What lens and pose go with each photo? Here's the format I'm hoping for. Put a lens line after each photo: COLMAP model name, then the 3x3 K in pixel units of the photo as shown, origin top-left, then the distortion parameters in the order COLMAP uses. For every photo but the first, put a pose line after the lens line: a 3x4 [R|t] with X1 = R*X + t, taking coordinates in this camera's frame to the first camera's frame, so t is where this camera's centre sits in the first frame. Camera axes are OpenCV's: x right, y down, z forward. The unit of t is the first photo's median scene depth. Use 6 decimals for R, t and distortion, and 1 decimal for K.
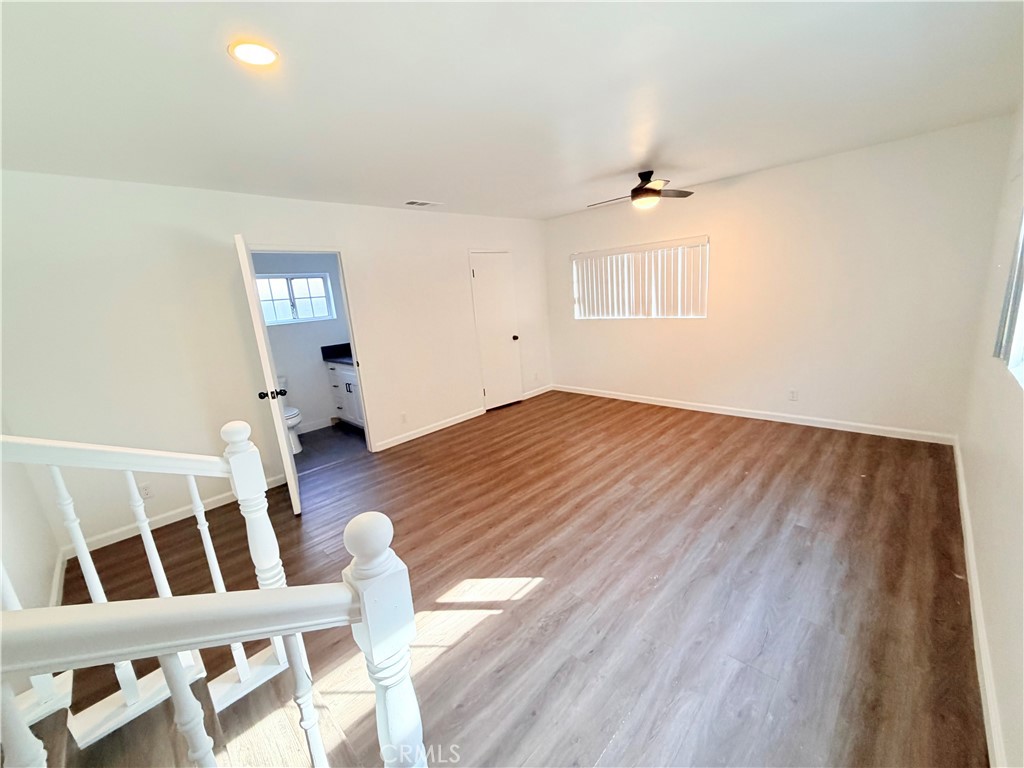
lens RADIAL K [[411.5, 0, 512.0], [0, 411.5, 384.0], [0, 0, 1]] dist [0.000350, 0.000235]
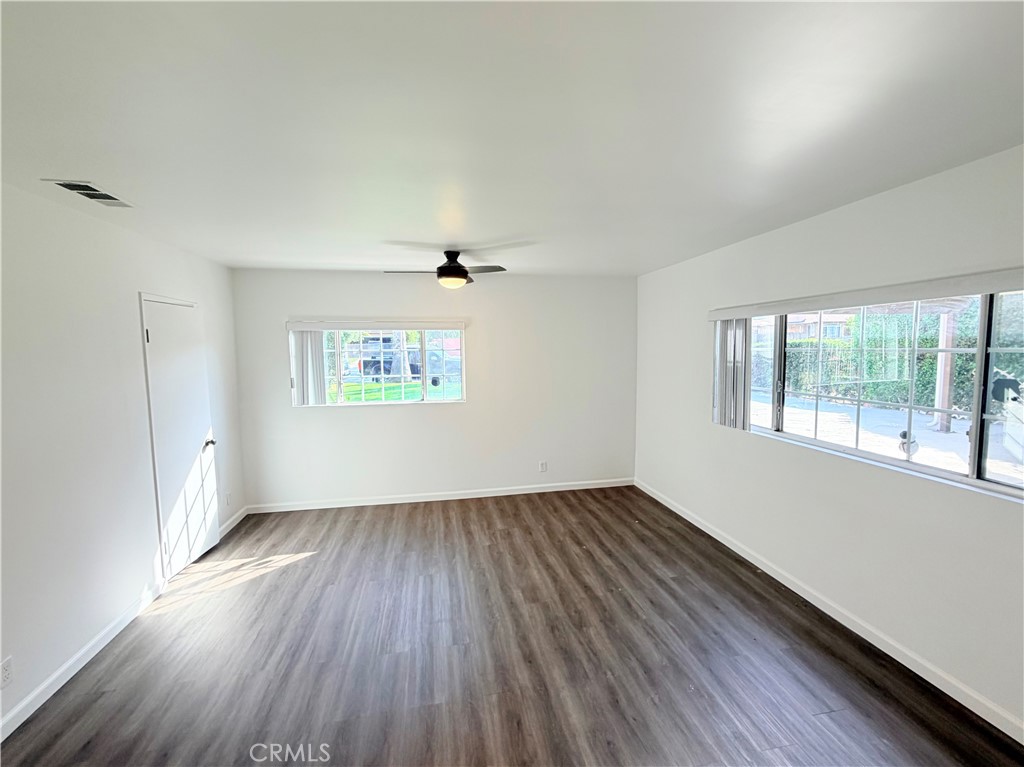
lens RADIAL K [[443.6, 0, 512.0], [0, 443.6, 383.5], [0, 0, 1]] dist [0.000894, 0.000109]
pose [[0.574522, -0.003489, 0.818482, -0.432448], [0.149384, 0.983642, -0.100665, -0.103202], [-0.804742, 0.180102, 0.565645, 0.388000]]
